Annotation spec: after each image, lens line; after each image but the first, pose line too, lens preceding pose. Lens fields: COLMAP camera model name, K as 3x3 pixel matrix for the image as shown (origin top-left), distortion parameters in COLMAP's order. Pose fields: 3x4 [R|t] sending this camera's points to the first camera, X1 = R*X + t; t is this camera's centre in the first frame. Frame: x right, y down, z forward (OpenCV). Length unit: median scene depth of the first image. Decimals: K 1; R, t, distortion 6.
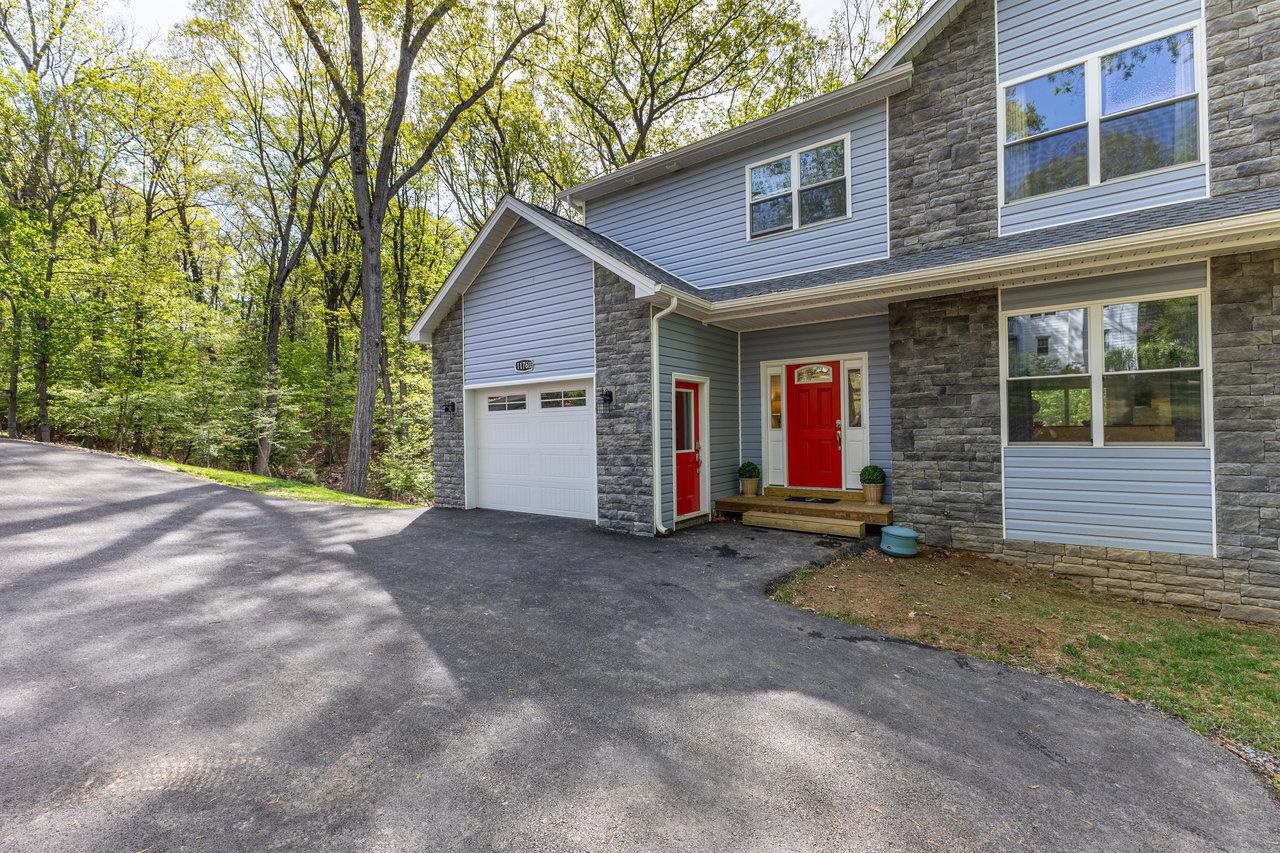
lens RADIAL K [[549.0, 0, 636.1], [0, 549.0, 421.2], [0, 0, 1]] dist [0.008467, -0.000086]
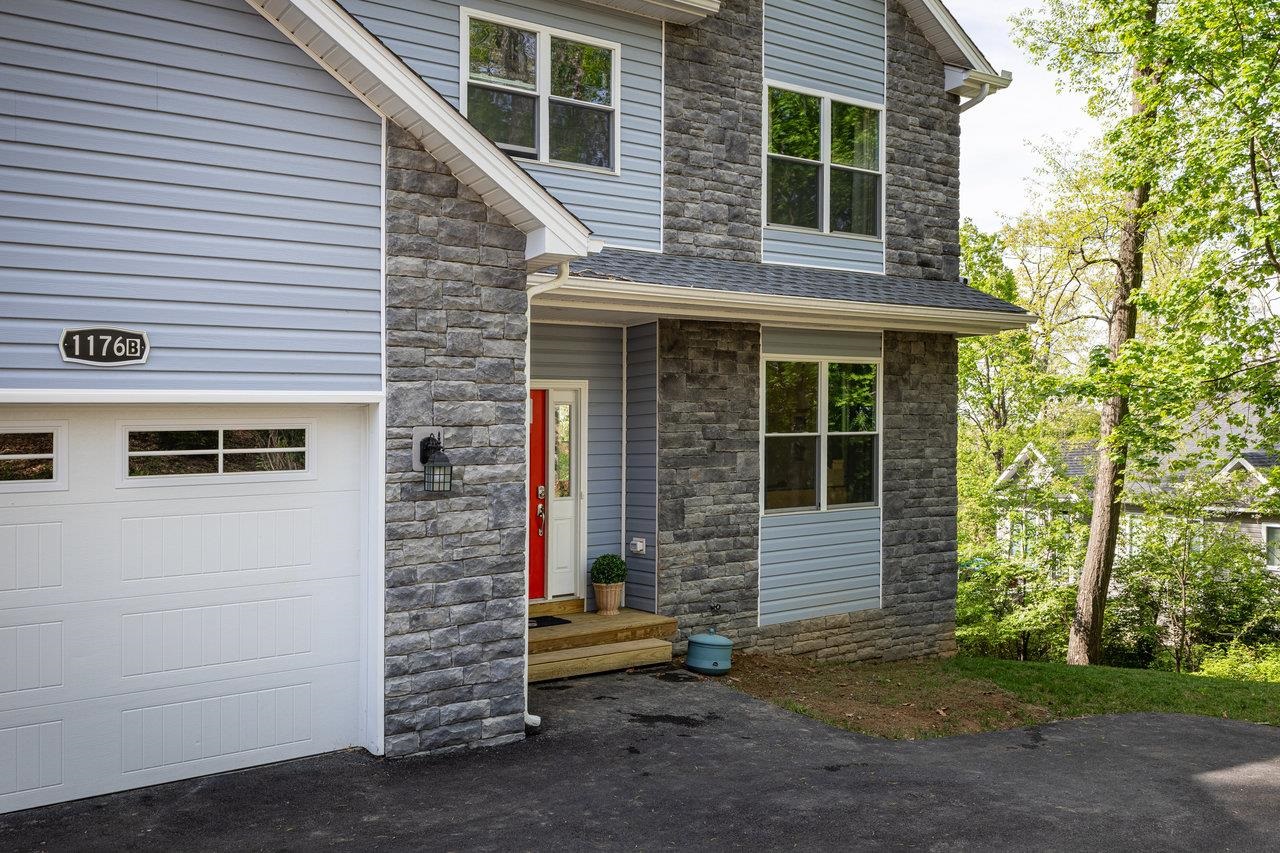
lens RADIAL K [[1077.8, 0, 643.7], [0, 1077.8, 471.7], [0, 0, 1]] dist [0.012364, -0.031339]
pose [[0.322587, -0.016228, 0.946401, -0.795337], [0.003494, 0.999867, 0.015954, -0.040575], [-0.946534, -0.001840, 0.322600, 0.552037]]
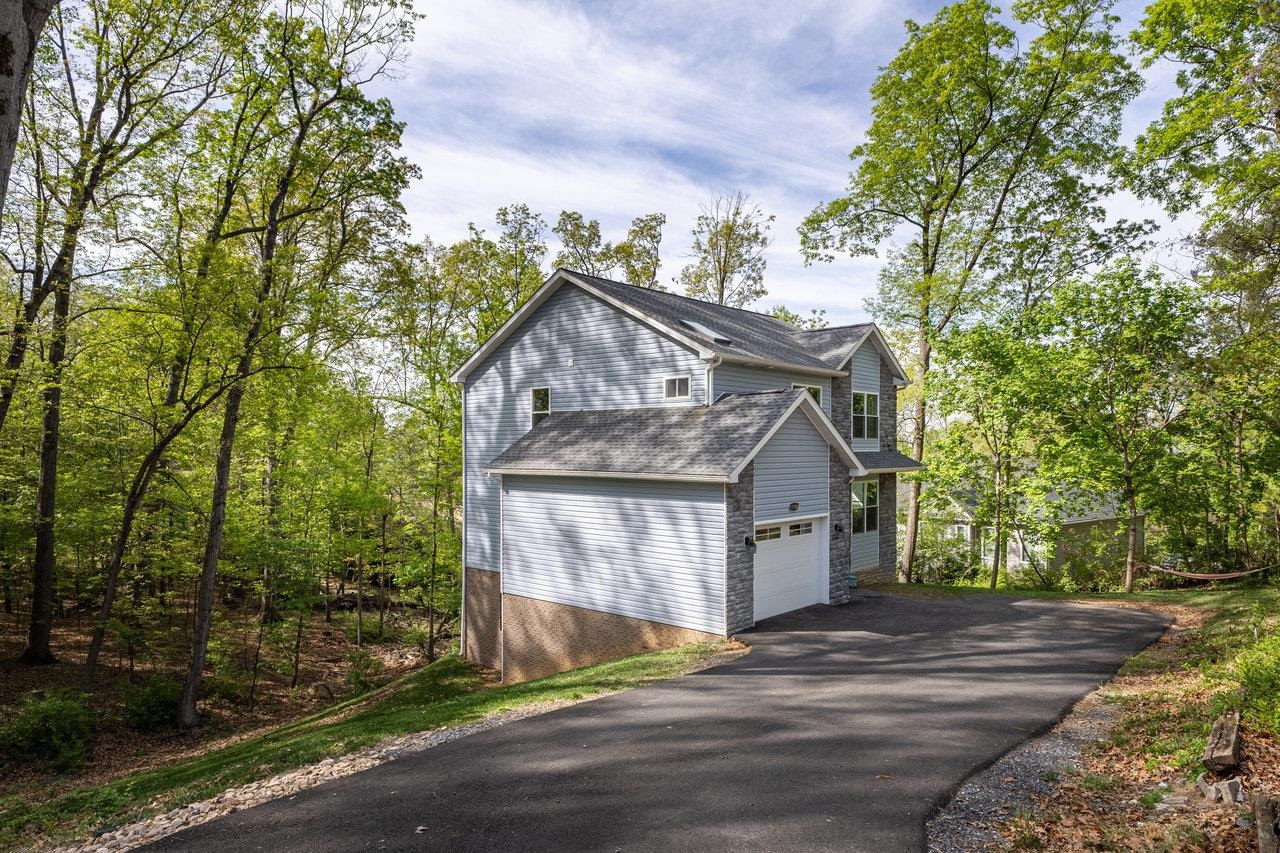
lens RADIAL K [[810.8, 0, 674.7], [0, 810.8, 434.9], [0, 0, 1]] dist [-0.001337, -0.002249]
pose [[0.077159, 0.025486, 0.996693, -2.599616], [-0.017684, 0.999551, -0.024190, -0.260473], [-0.996862, -0.015759, 0.077575, 1.294256]]
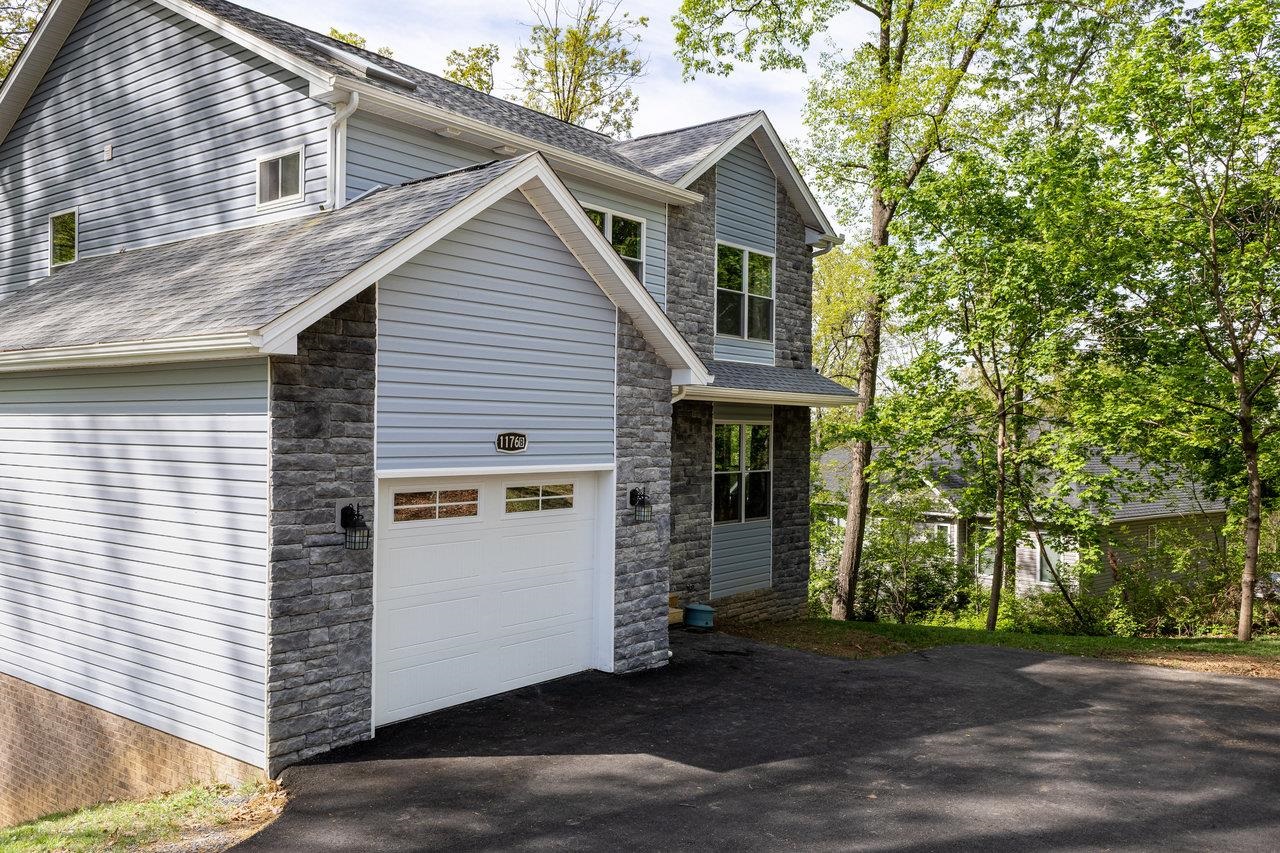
lens RADIAL K [[1035.9, 0, 629.6], [0, 1035.9, 419.5], [0, 0, 1]] dist [0.013788, -0.008015]
pose [[0.045152, 0.026793, 0.998621, -1.472077], [-0.026889, 0.999311, -0.025596, -0.113939], [-0.998618, -0.025696, 0.045841, 0.929851]]
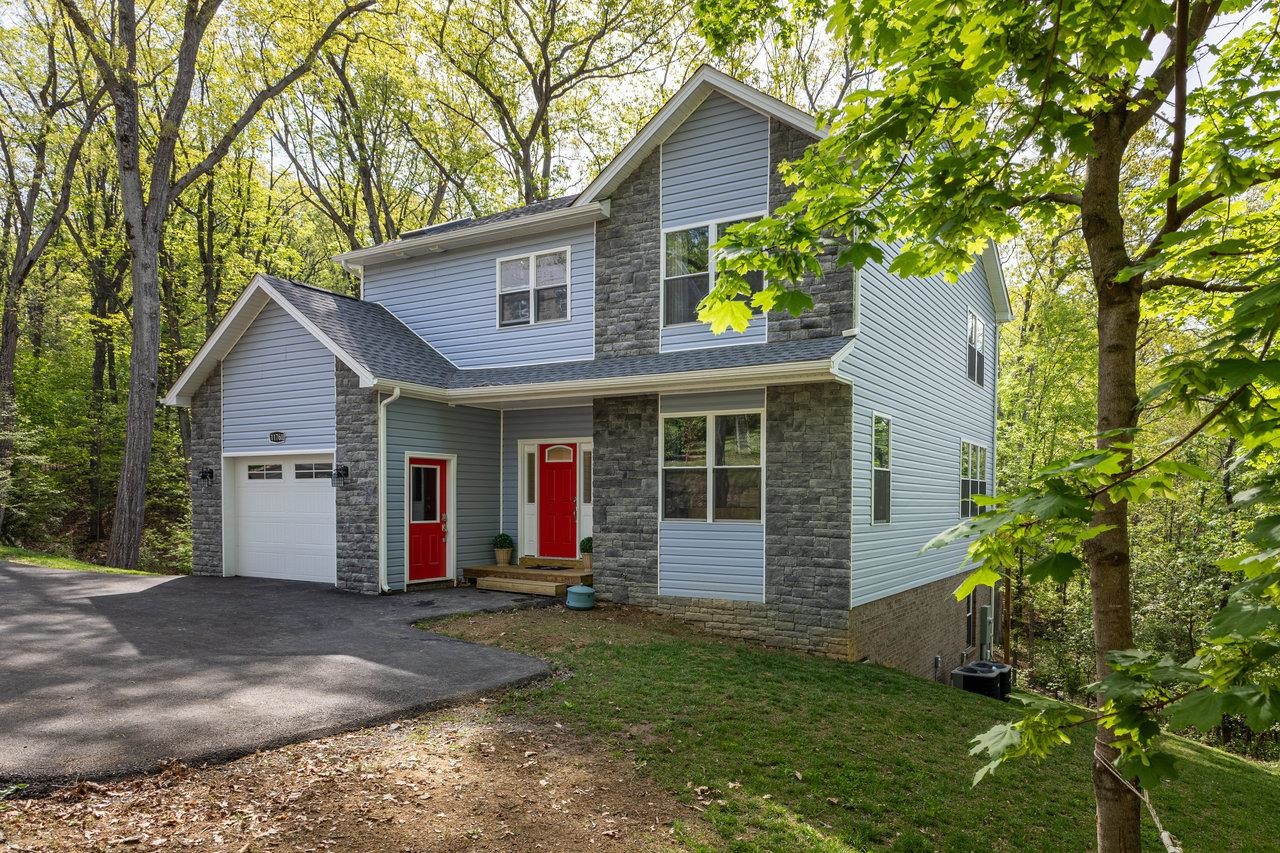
lens RADIAL K [[810.8, 0, 711.6], [0, 810.8, 514.2], [0, 0, 1]] dist [-0.001337, -0.002249]
pose [[0.990586, 0.020108, 0.135407, 0.457540], [-0.024603, 0.999198, 0.031604, -0.027506], [-0.134662, -0.034638, 0.990286, -0.716061]]
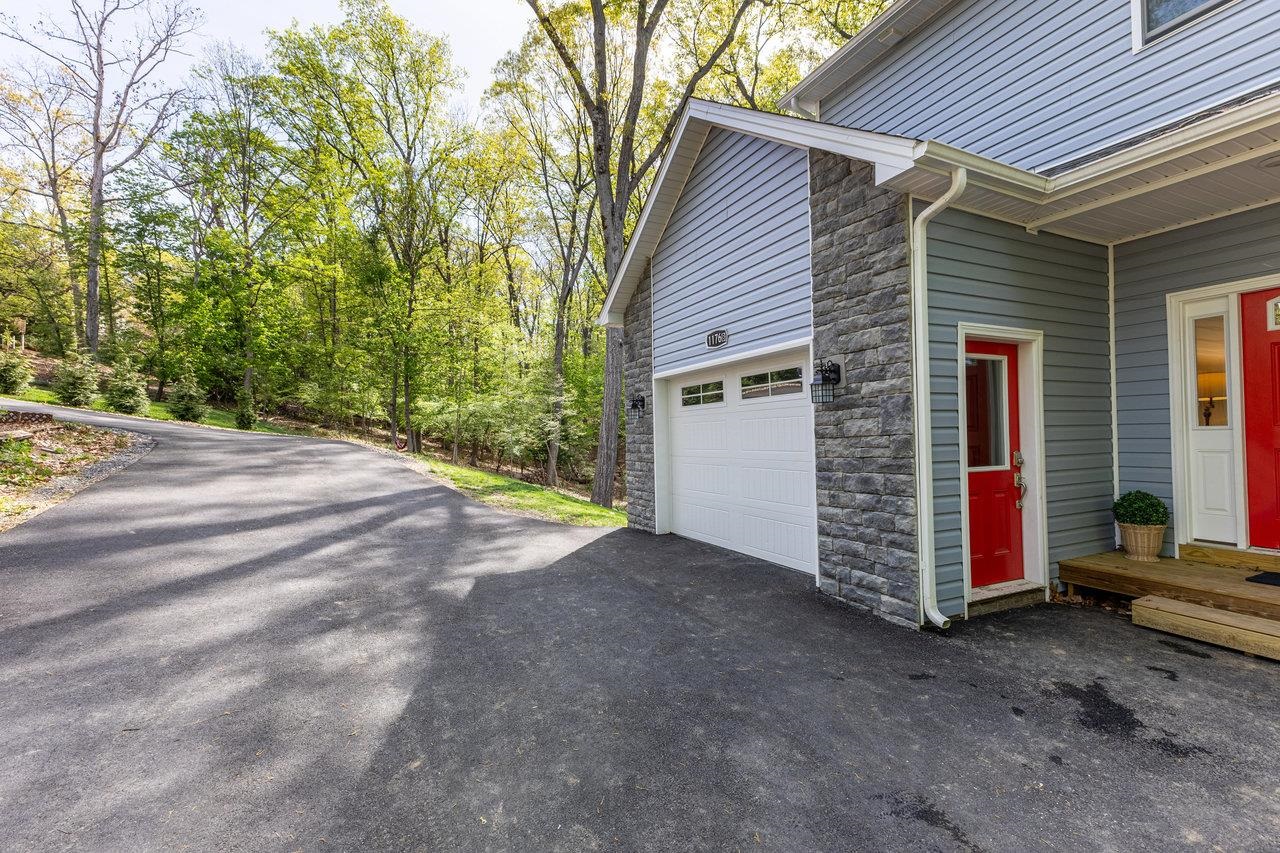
lens RADIAL K [[549.0, 0, 639.7], [0, 549.0, 427.1], [0, 0, 1]] dist [0.008467, -0.000086]
pose [[0.883487, -0.008144, -0.468384, 0.041340], [0.012125, 0.999911, 0.005485, 0.006630], [0.468298, -0.010525, 0.883508, 0.375669]]
